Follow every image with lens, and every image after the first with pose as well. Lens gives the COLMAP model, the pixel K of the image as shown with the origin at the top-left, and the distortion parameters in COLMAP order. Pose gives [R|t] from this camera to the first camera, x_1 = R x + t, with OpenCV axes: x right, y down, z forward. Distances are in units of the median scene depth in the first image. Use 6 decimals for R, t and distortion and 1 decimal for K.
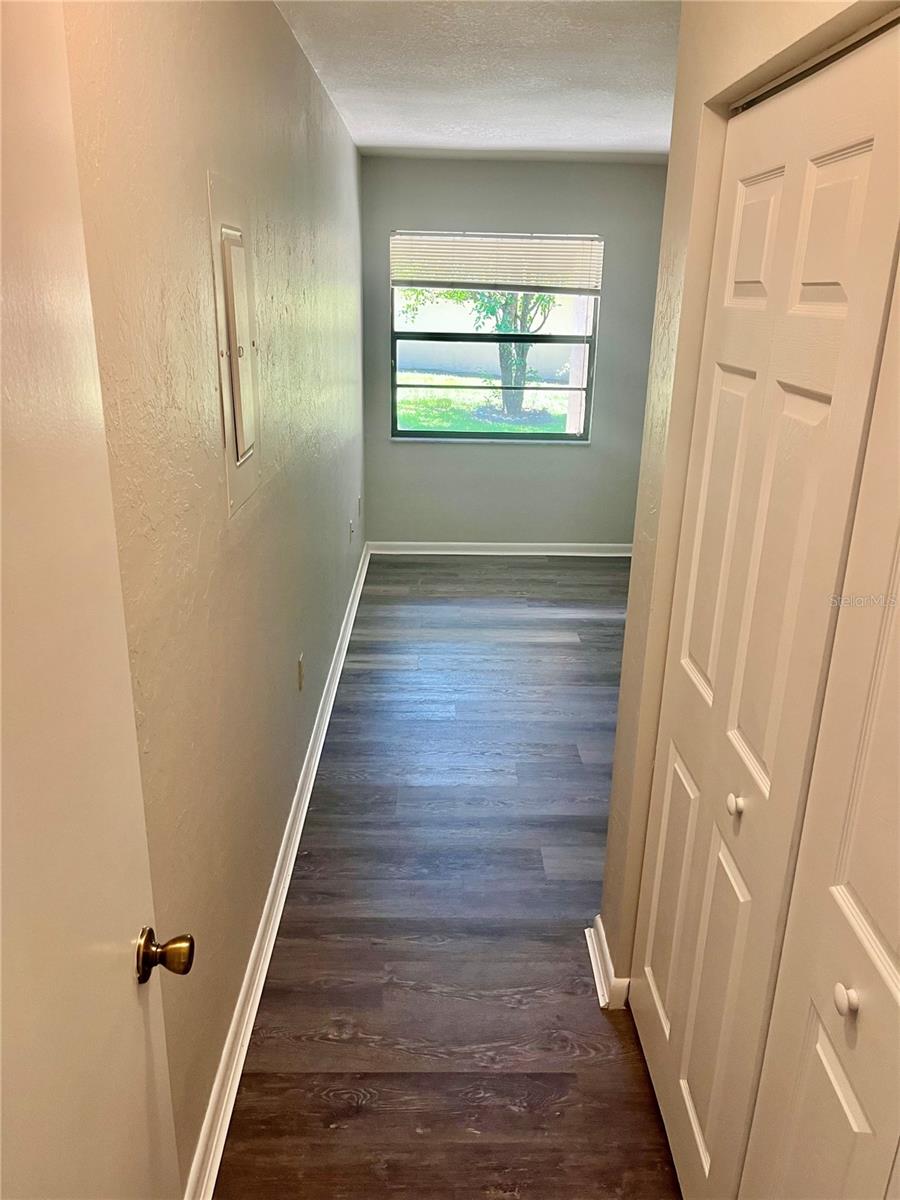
lens RADIAL K [[903.2, 0, 444.8], [0, 903.2, 605.4], [0, 0, 1]] dist [0.029872, -0.018713]
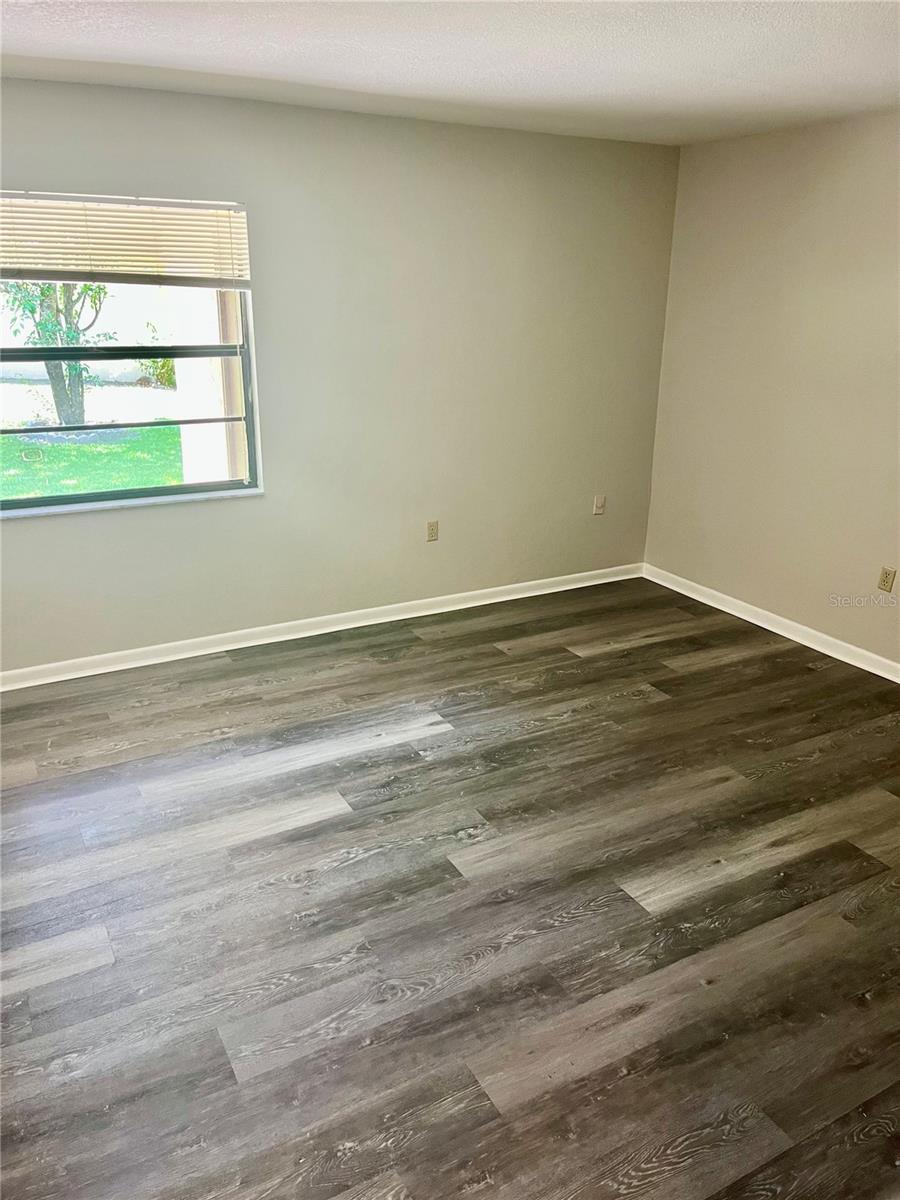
lens RADIAL K [[903.2, 0, 461.3], [0, 903.2, 597.1], [0, 0, 1]] dist [0.029872, -0.018713]
pose [[0.874965, -0.172690, 0.452343, -0.045099], [0.170088, 0.984318, 0.046780, -0.108736], [-0.453328, 0.036008, 0.890616, 0.300064]]
